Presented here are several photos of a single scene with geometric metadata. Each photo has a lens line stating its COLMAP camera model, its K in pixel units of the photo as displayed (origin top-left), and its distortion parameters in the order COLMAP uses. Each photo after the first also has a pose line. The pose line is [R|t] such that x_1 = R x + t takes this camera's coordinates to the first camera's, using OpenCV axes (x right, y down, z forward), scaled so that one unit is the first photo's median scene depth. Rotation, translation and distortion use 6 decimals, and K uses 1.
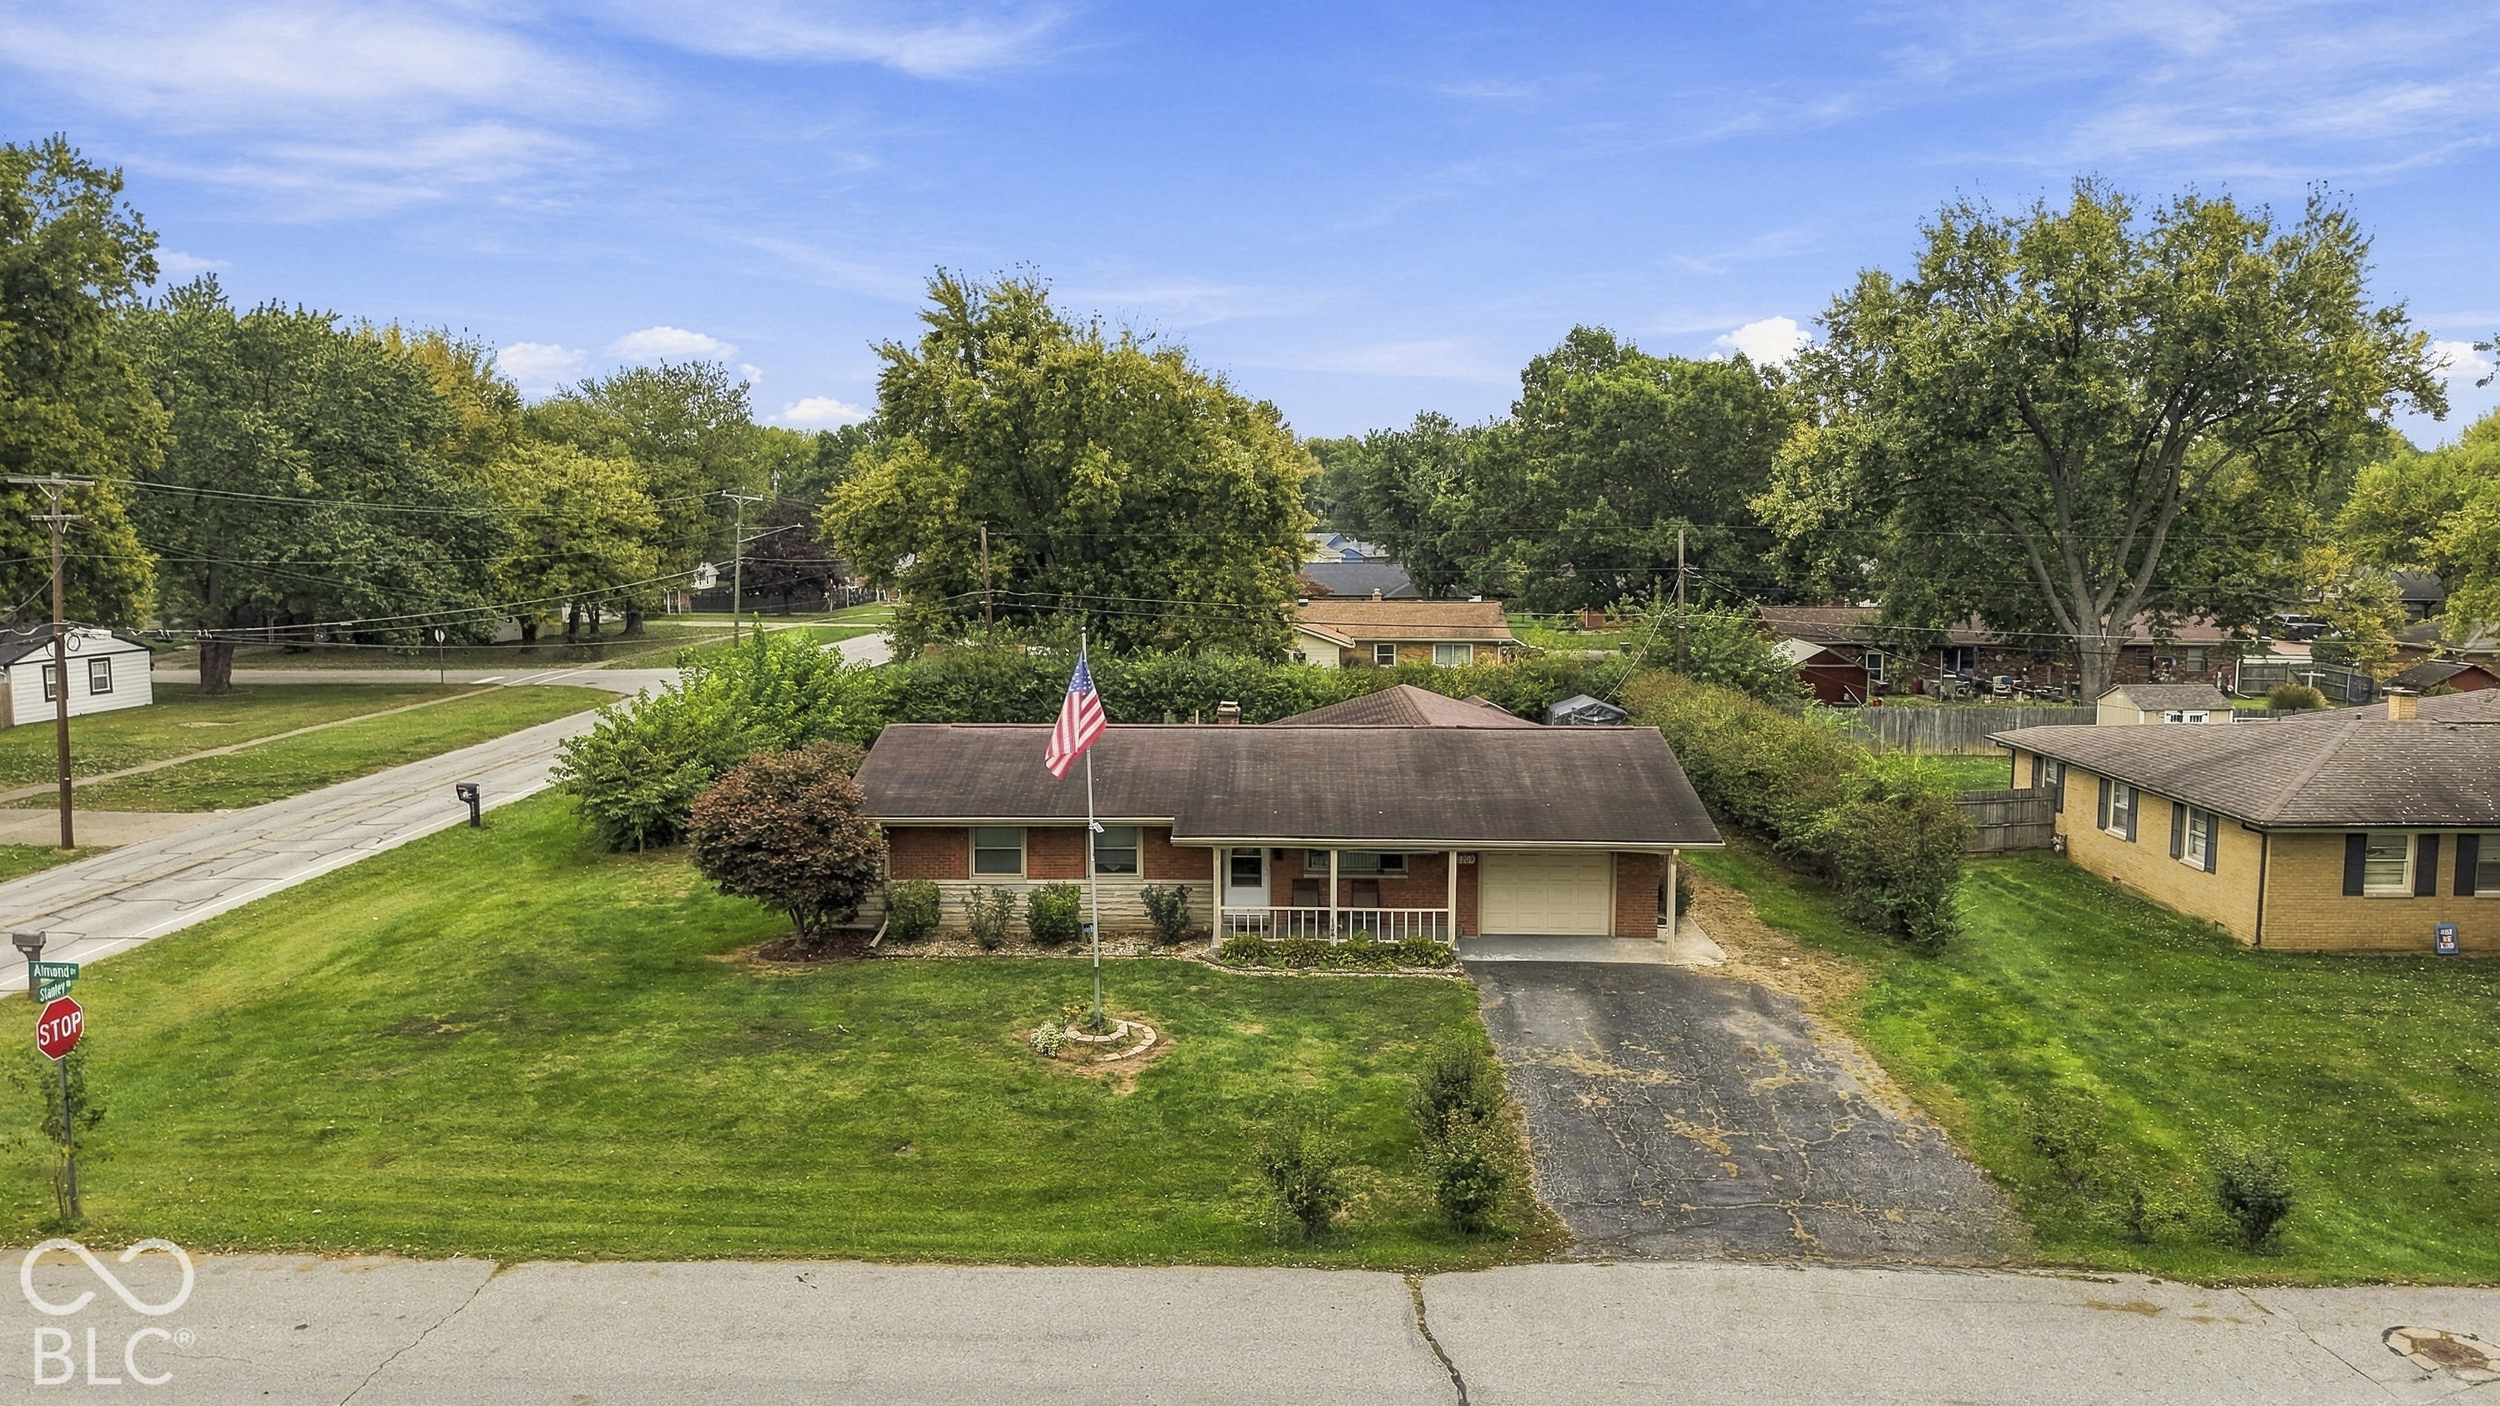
lens RADIAL K [[1614.3, 0, 1243.5], [0, 1614.3, 779.8], [0, 0, 1]] dist [0.030350, -0.002620]
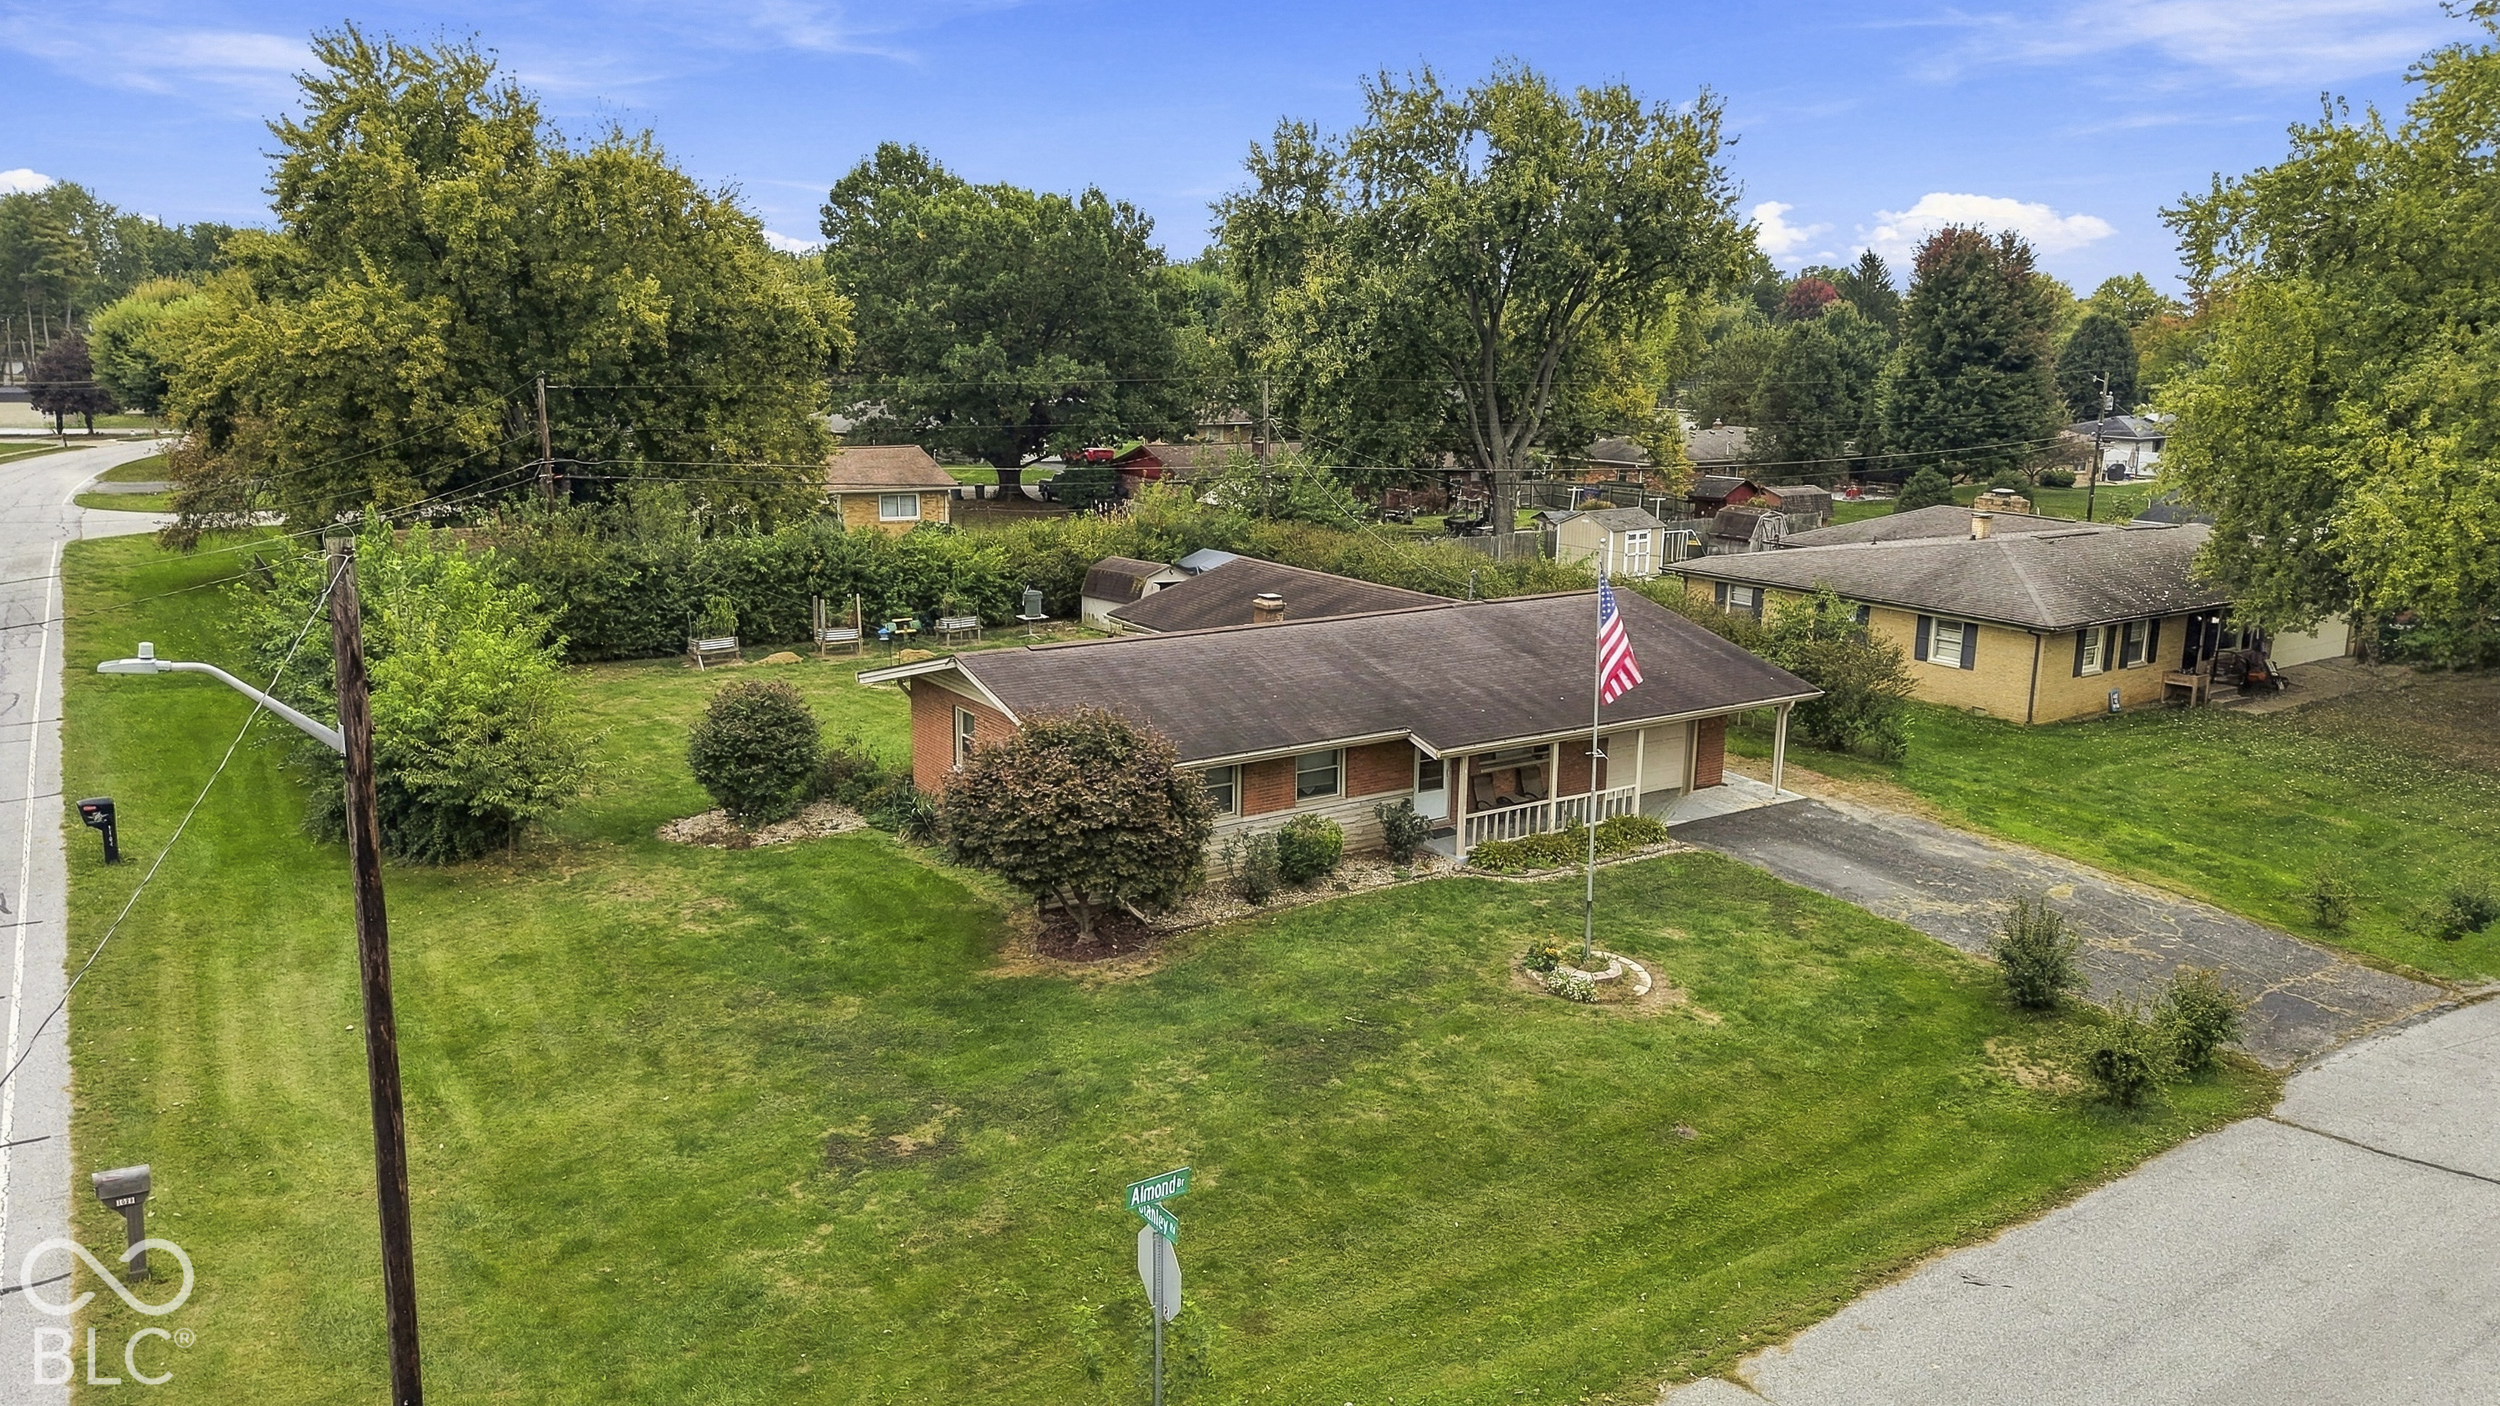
lens RADIAL K [[1660.8, 0, 1250.0], [0, 1660.8, 703.0], [0, 0, 1]] dist [0.016550, -0.000139]
pose [[0.821836, -0.112578, 0.558490, -0.632848], [0.079025, 0.993332, 0.083943, -0.075329], [-0.564216, -0.024853, 0.825253, 0.264113]]
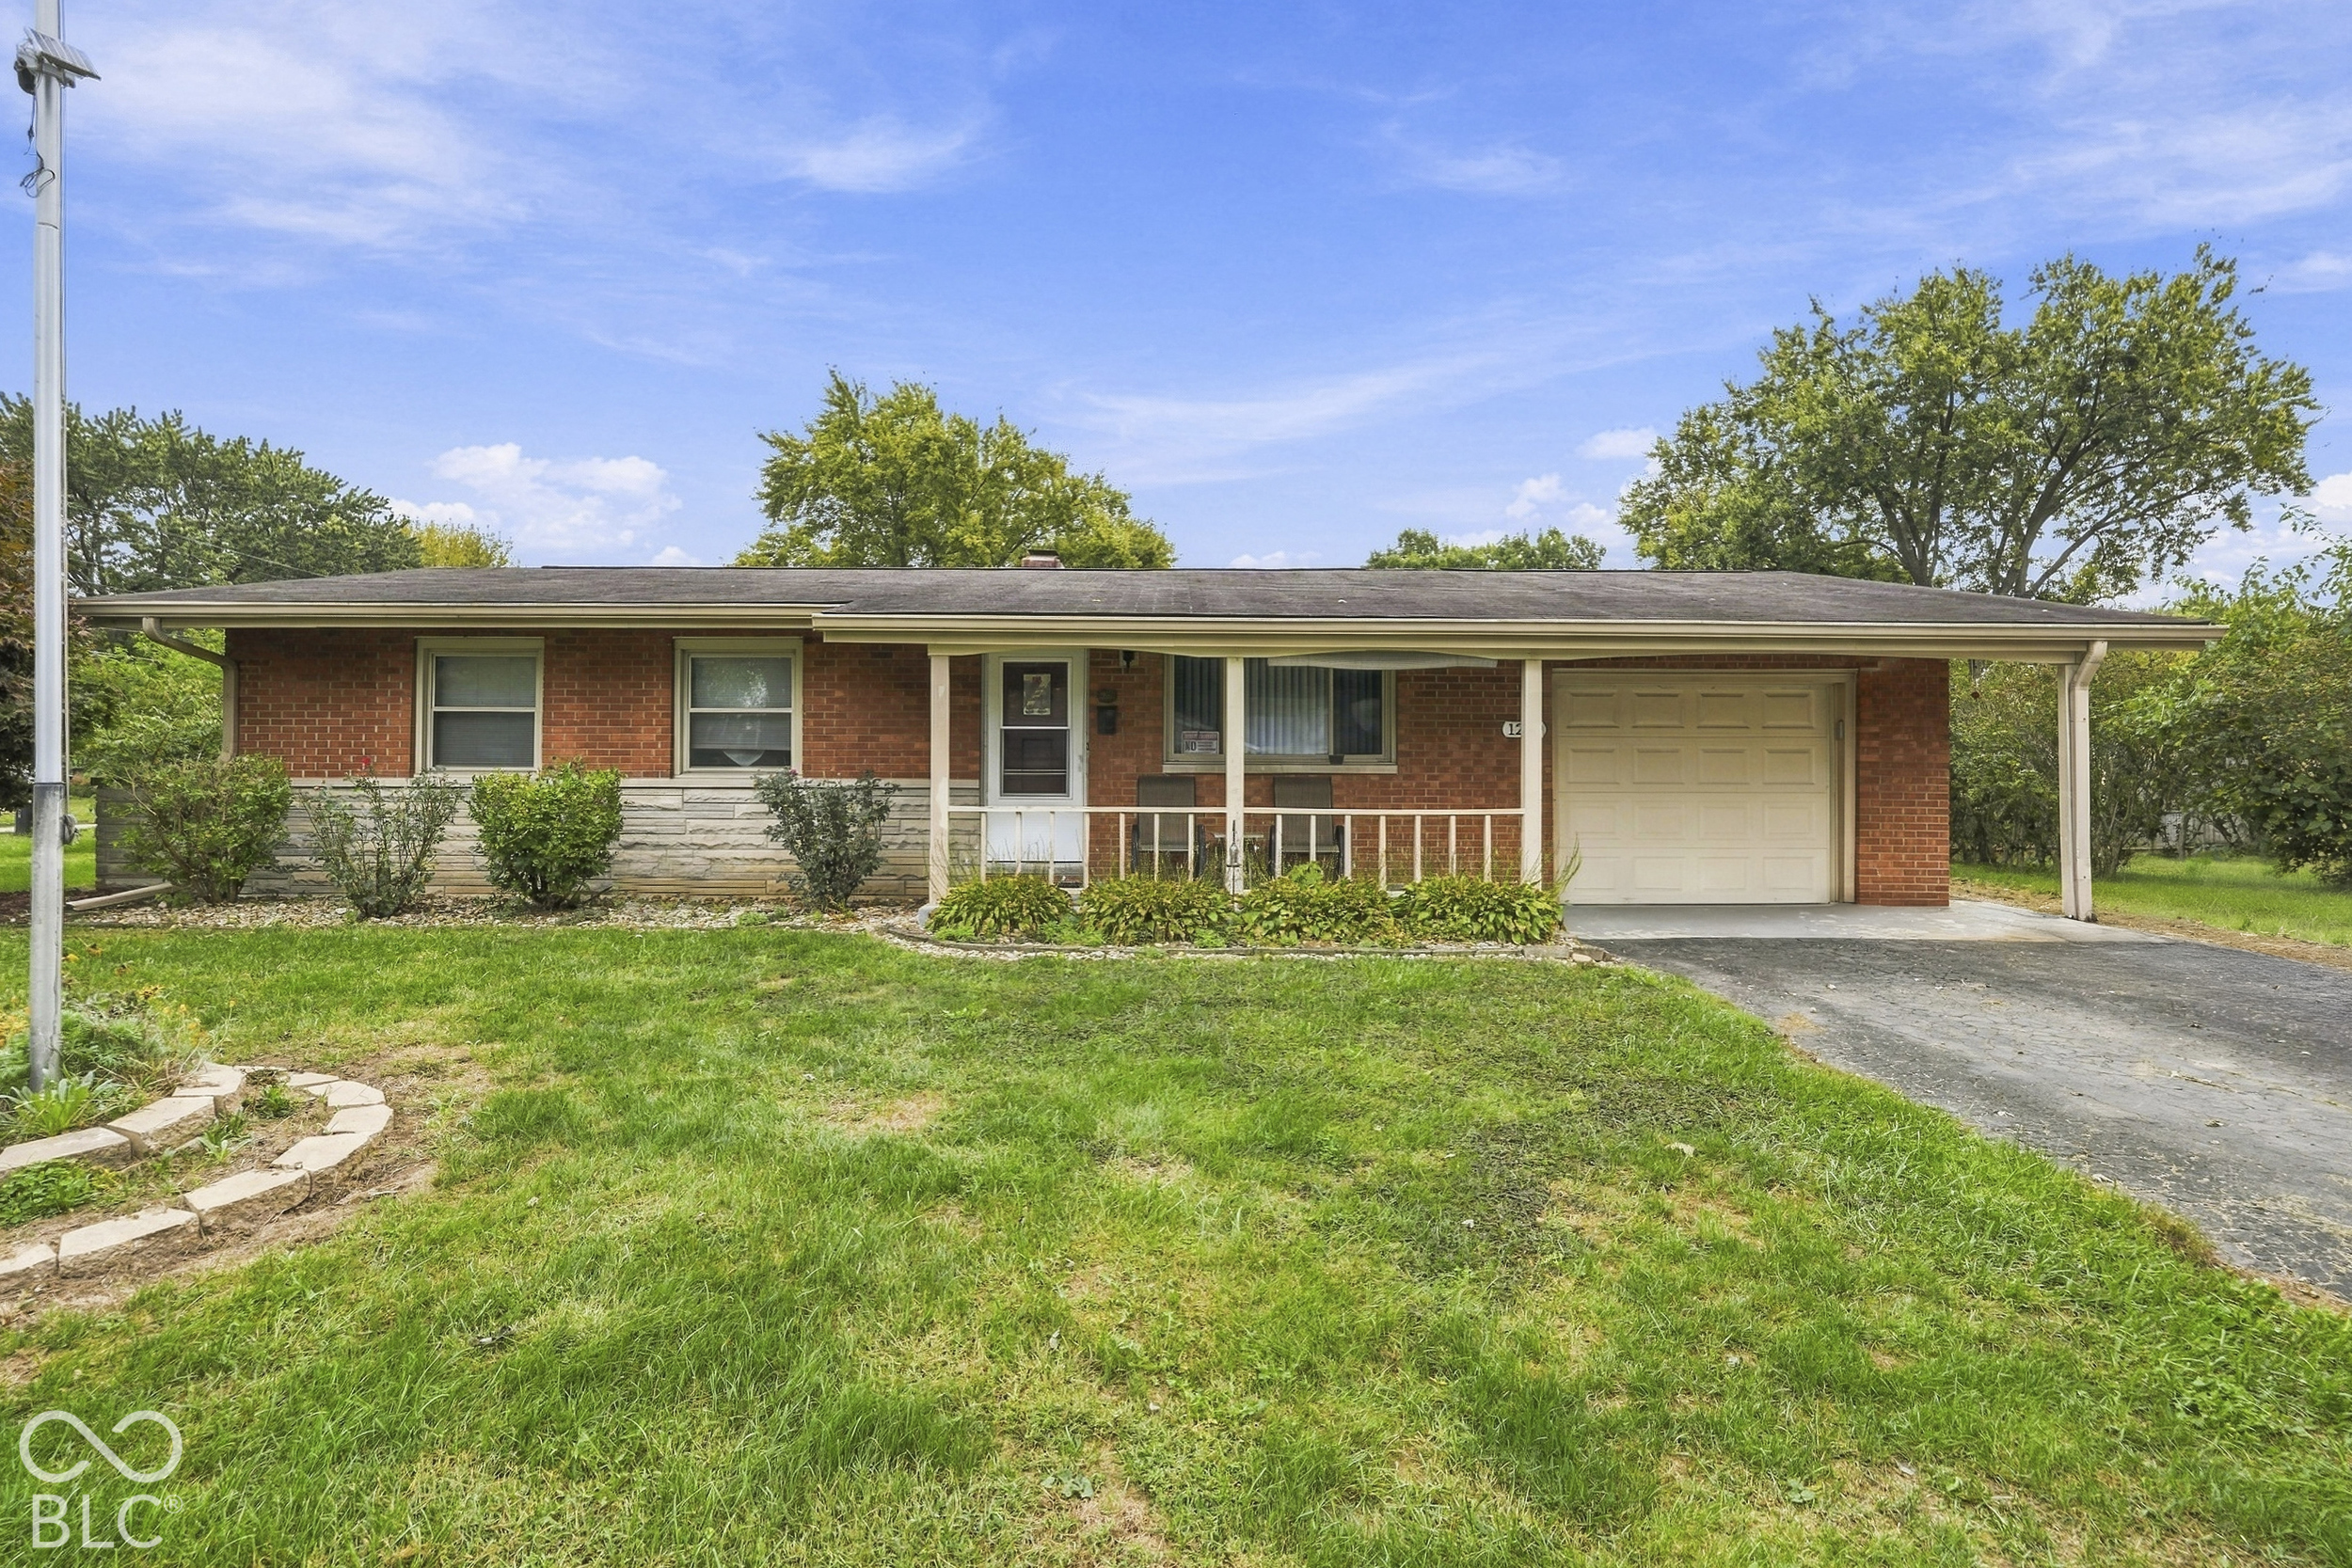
lens RADIAL K [[1104.9, 0, 1170.7], [0, 1104.9, 749.2], [0, 0, 1]] dist [-0.002106, -0.000481]
pose [[0.999785, 0.003258, 0.020457, 0.033672], [0.000579, 0.982767, -0.184848, 0.112142], [-0.020707, 0.184820, 0.982554, 0.710328]]
